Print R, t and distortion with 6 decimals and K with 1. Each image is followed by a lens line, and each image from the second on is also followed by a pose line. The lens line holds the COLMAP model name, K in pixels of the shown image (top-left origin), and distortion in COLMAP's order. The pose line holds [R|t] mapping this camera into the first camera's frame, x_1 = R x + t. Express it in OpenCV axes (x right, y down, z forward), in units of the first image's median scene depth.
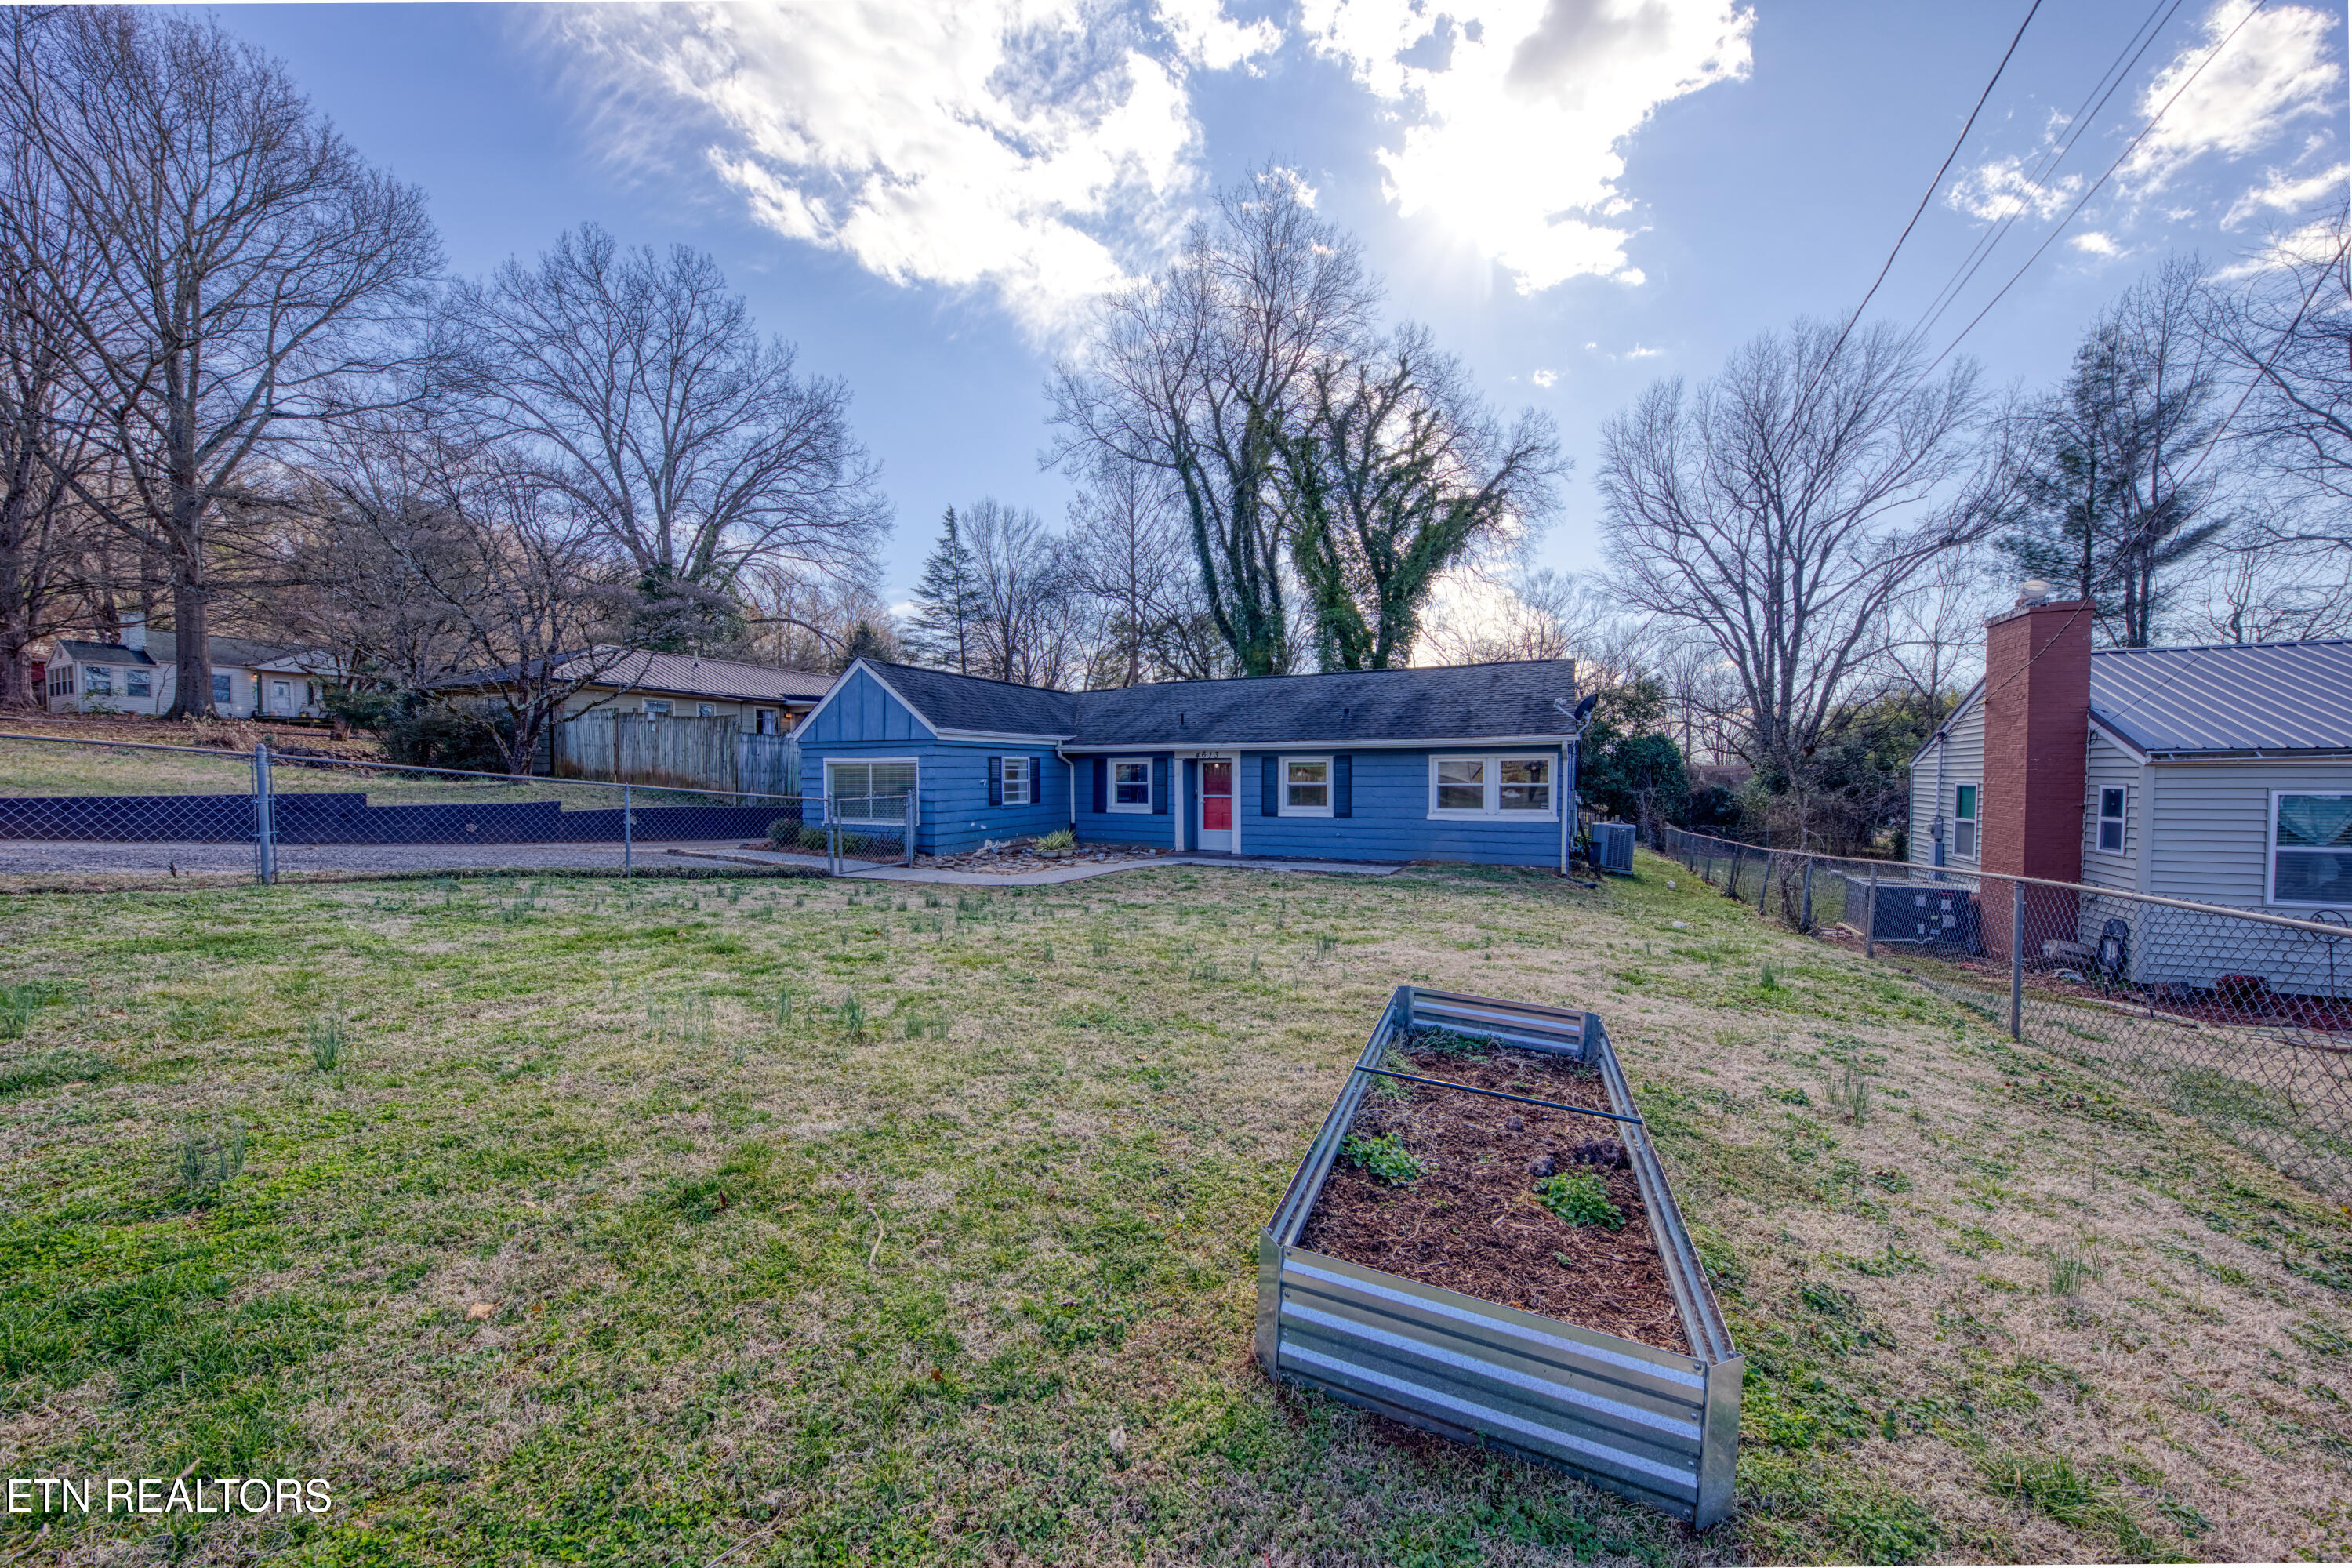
lens RADIAL K [[835.3, 0, 1179.4], [0, 835.3, 774.3], [0, 0, 1]] dist [0.000739, -0.000102]
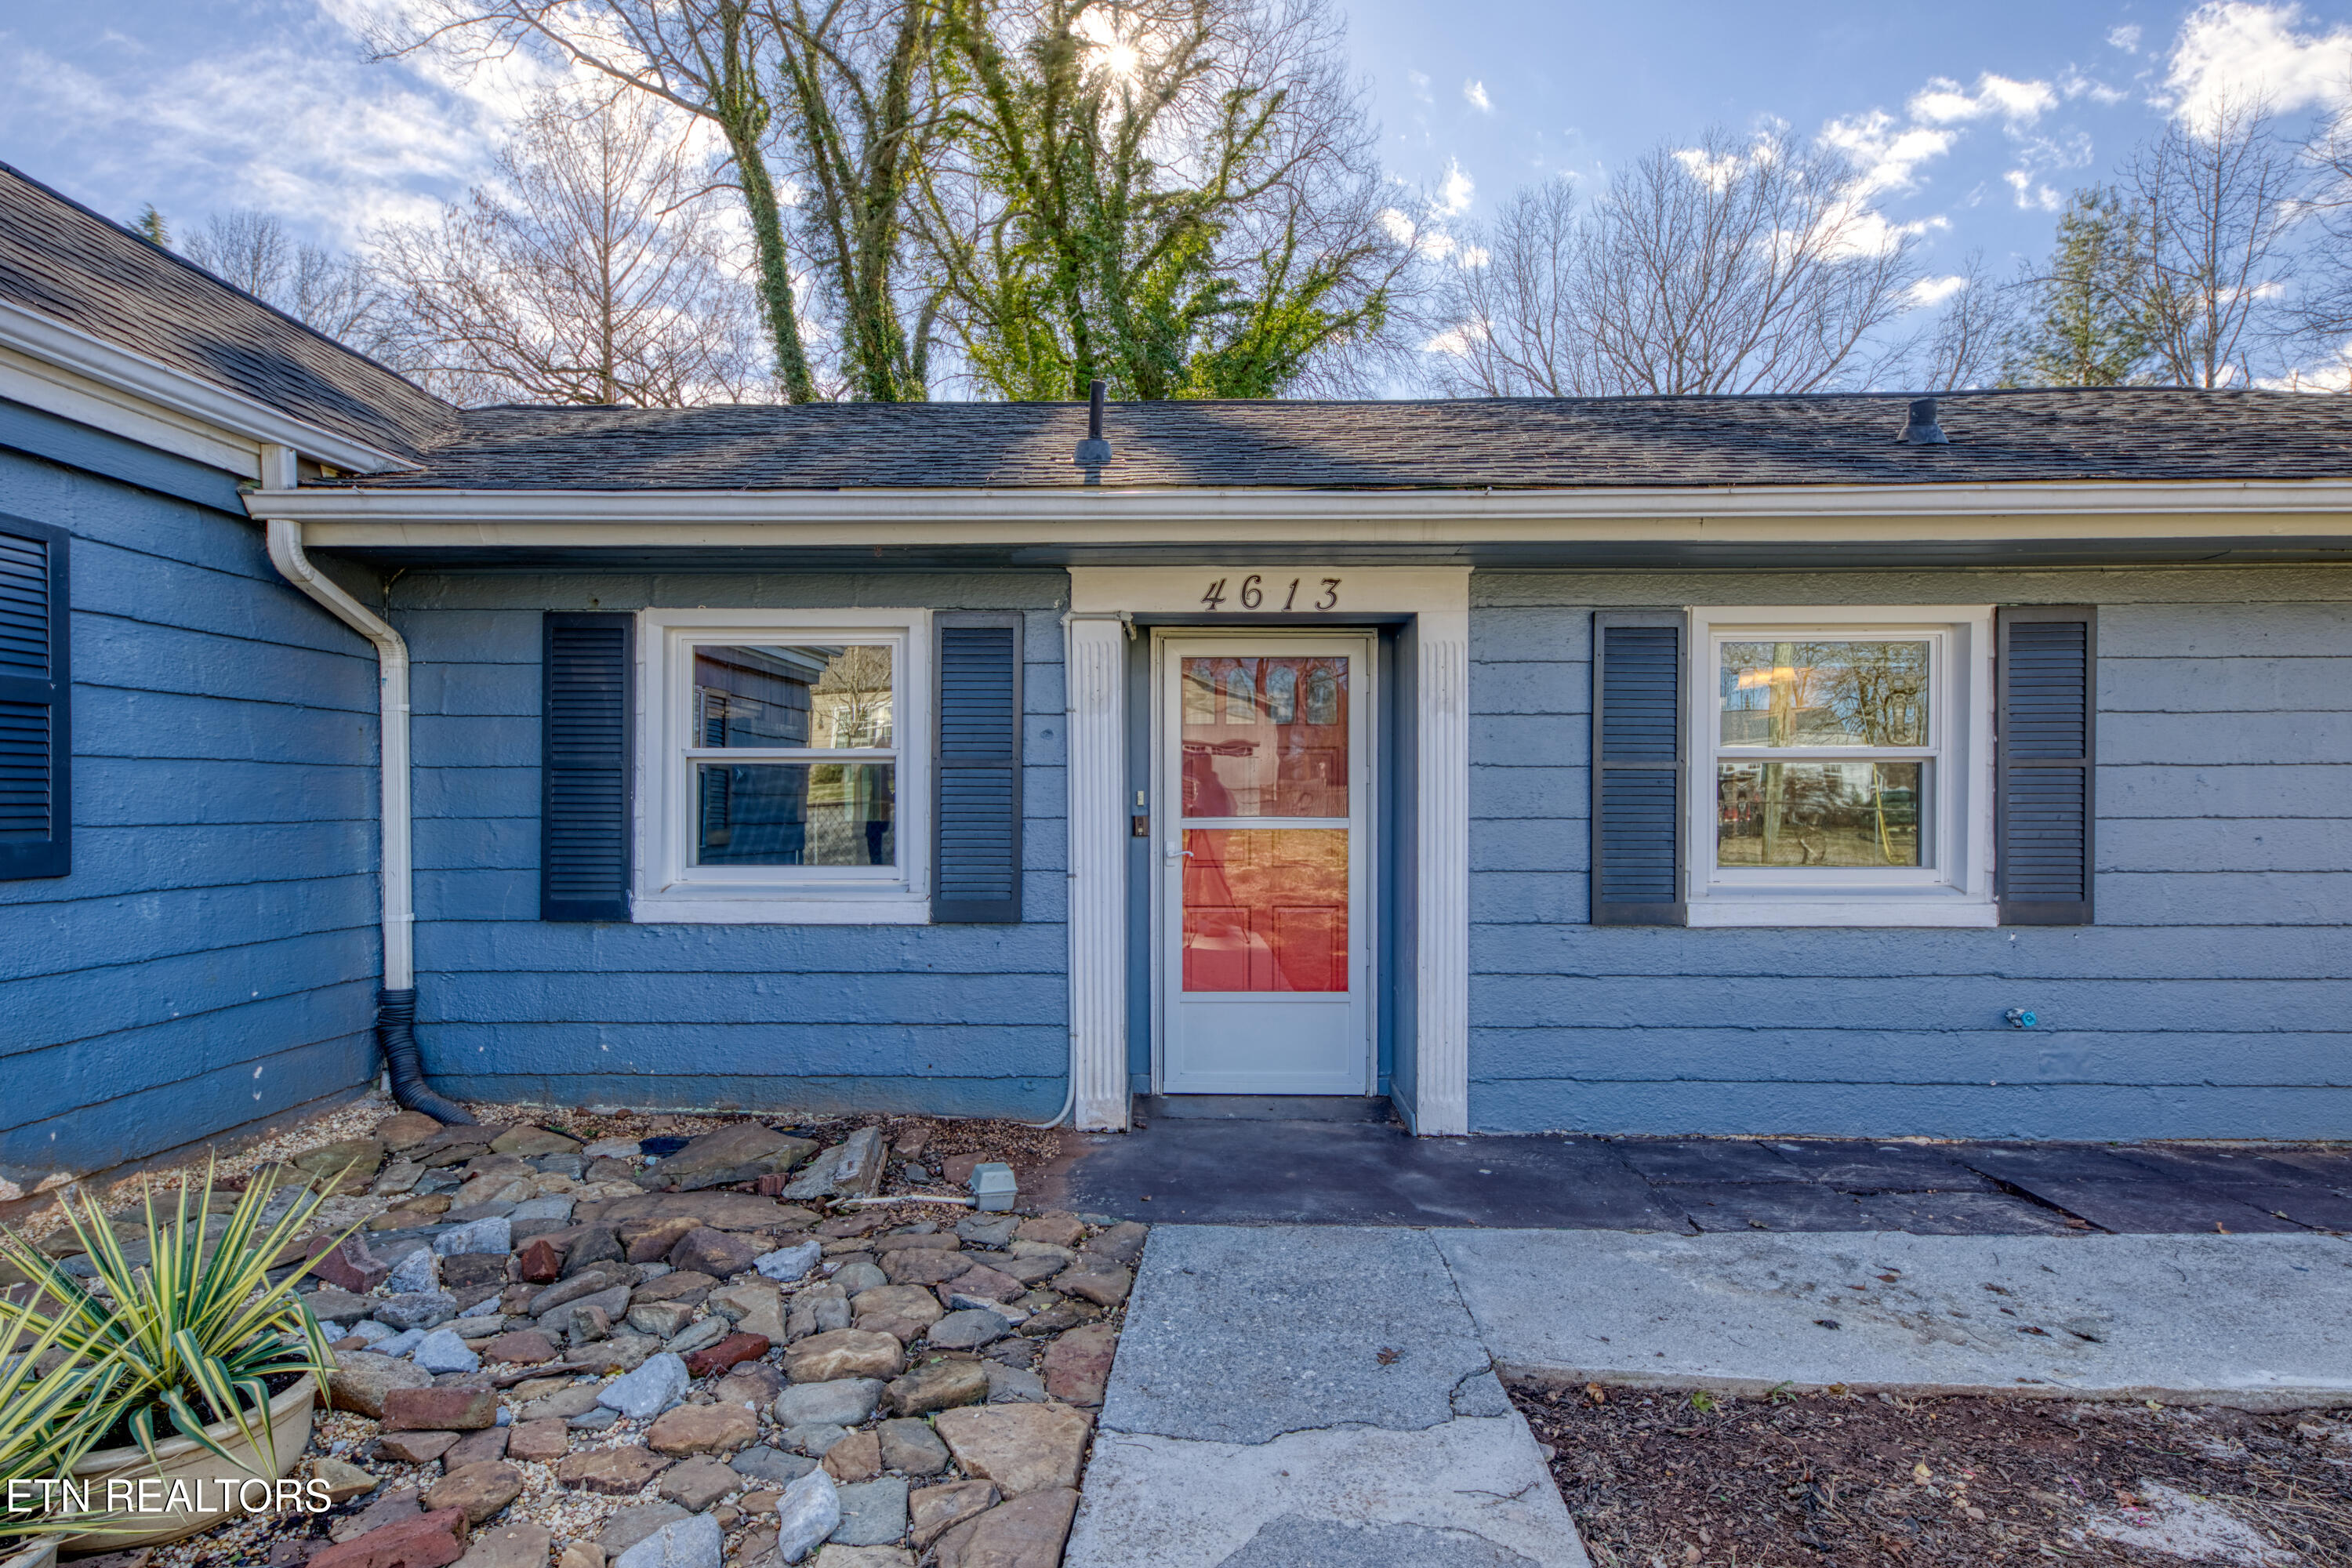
lens RADIAL K [[1128.7, 0, 1186.3], [0, 1128.7, 802.9], [0, 0, 1]] dist [0.007633, 0.000078]
pose [[0.906906, 0.002422, 0.421327, -0.082729], [-0.001555, 0.999996, -0.002403, 0.022104], [-0.421331, 0.001524, 0.906906, 0.755708]]
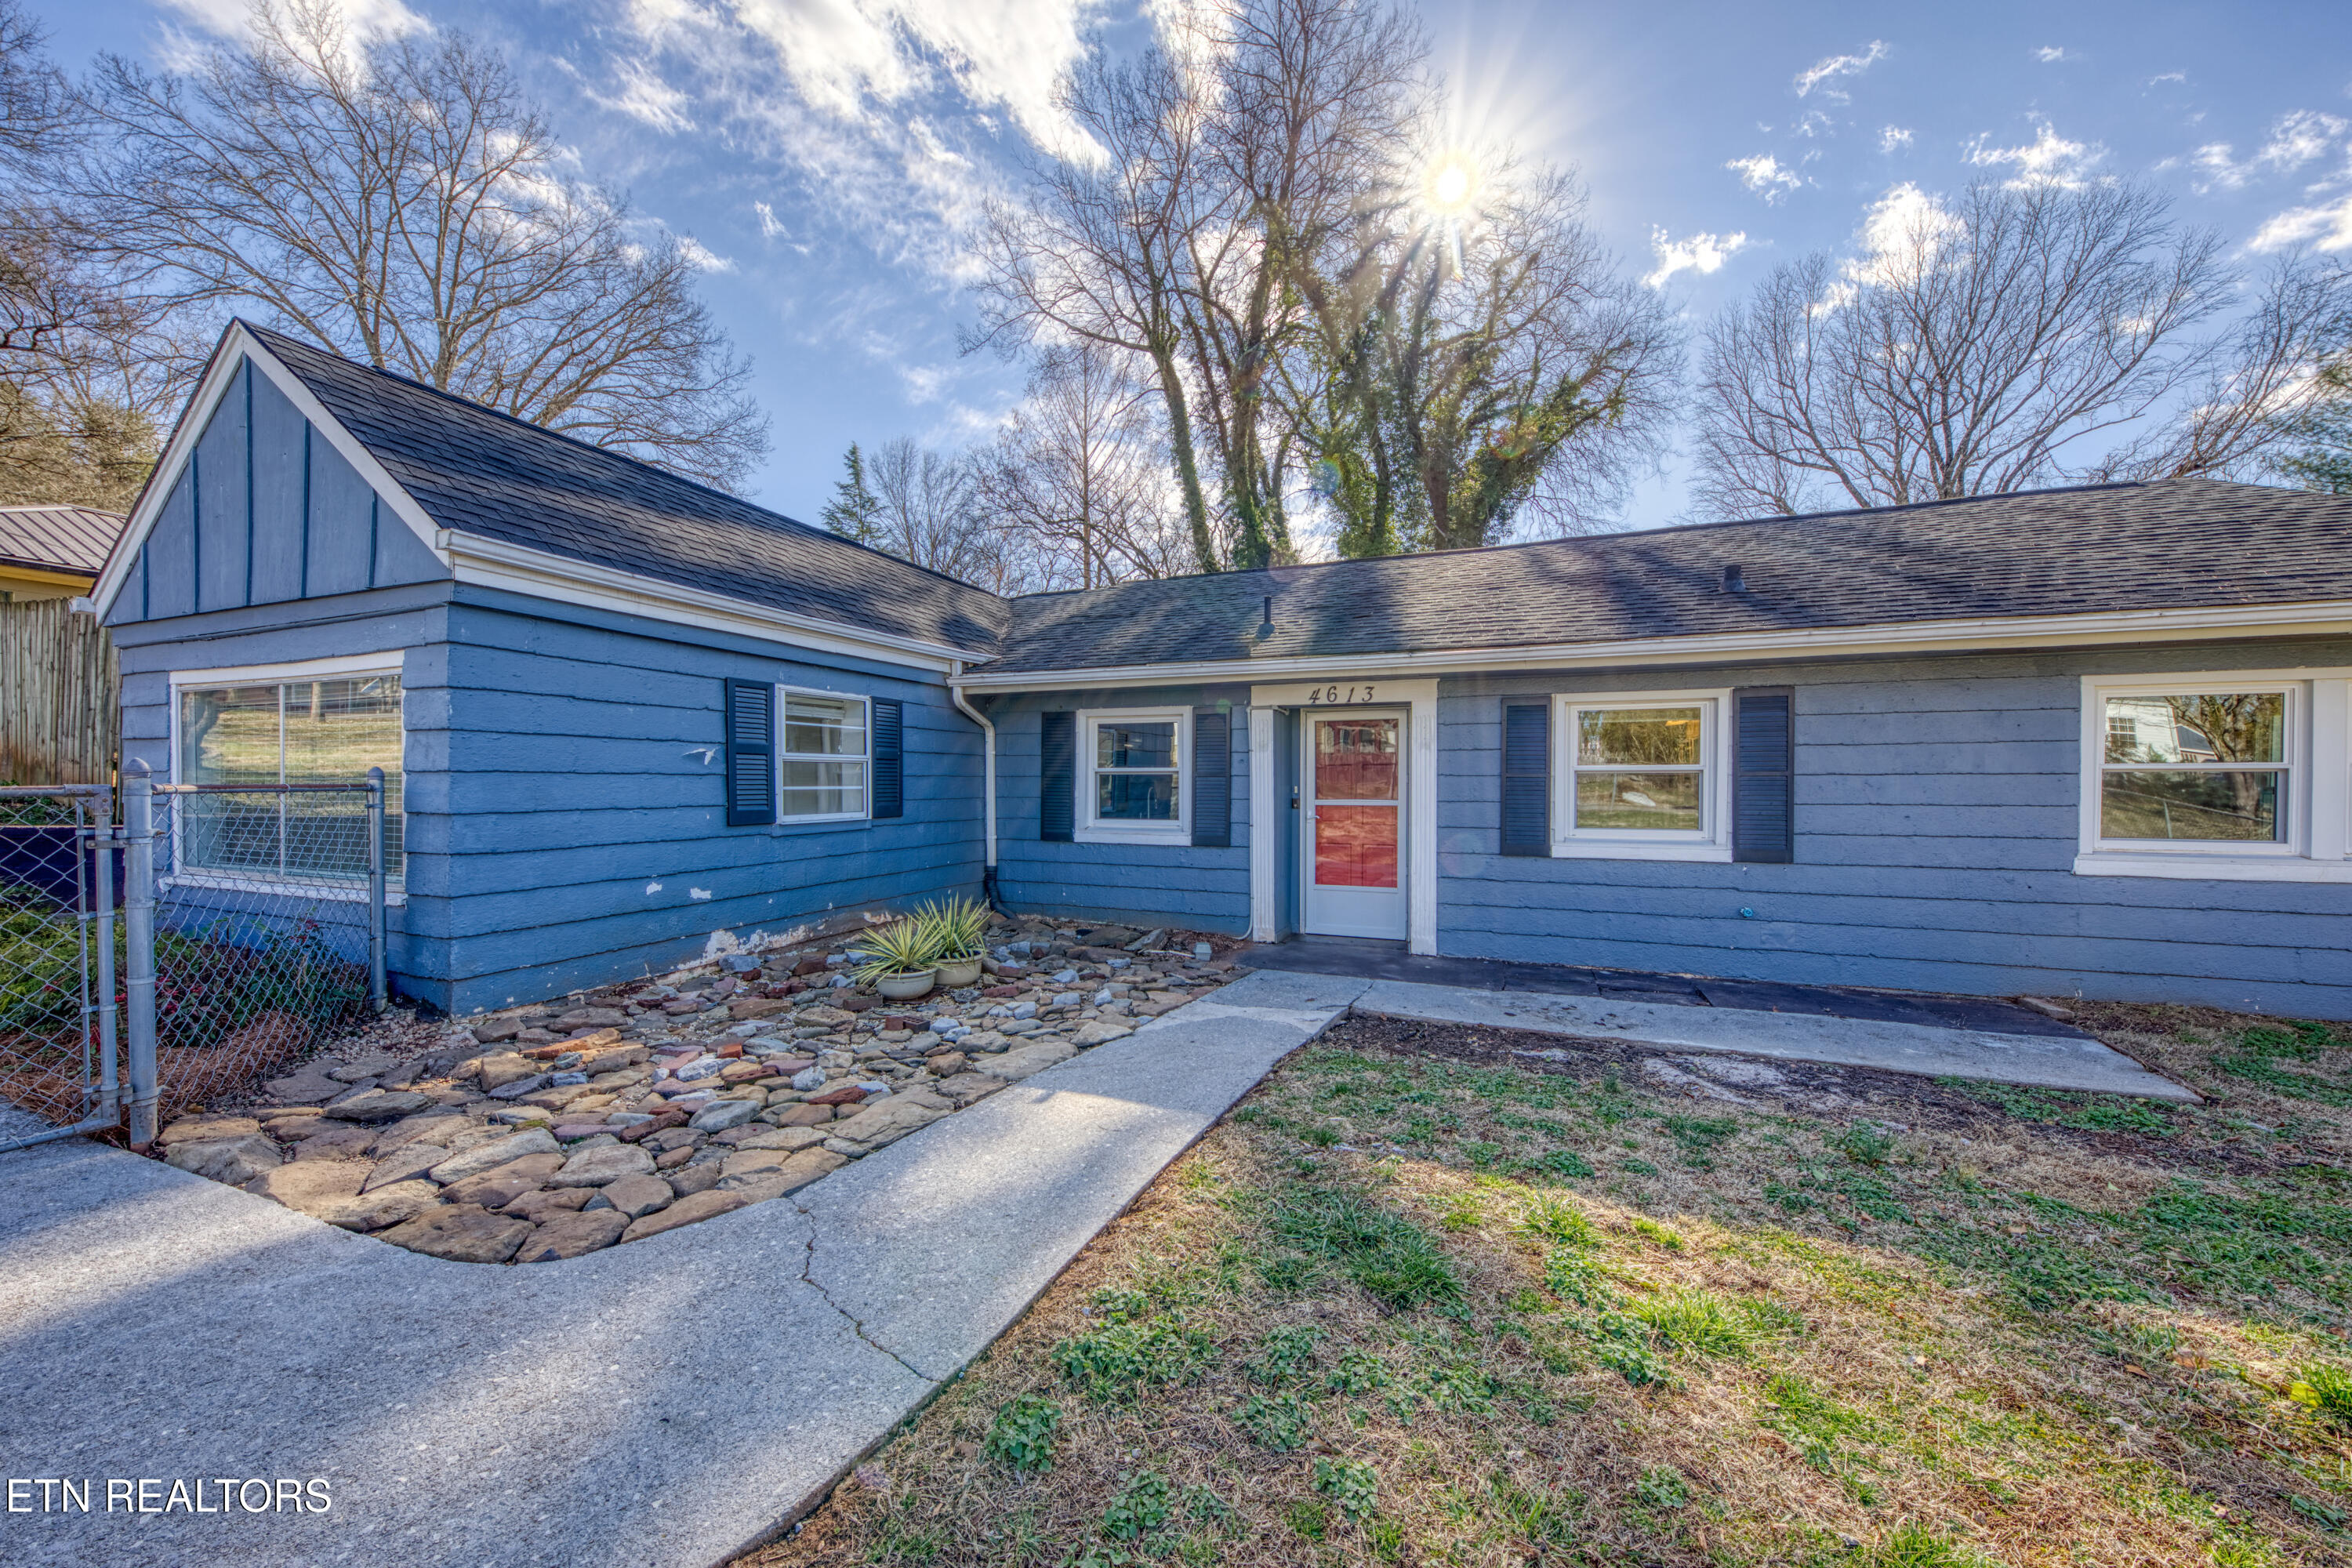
lens RADIAL K [[870.7, 0, 1176.0], [0, 870.7, 784.0], [0, 0, 1]] dist [-0.001046, -0.000078]
pose [[0.998104, 0.004236, 0.061411, -0.064238], [-0.004104, 0.999989, -0.002281, 0.018602], [-0.061420, 0.002024, 0.998110, 0.581222]]
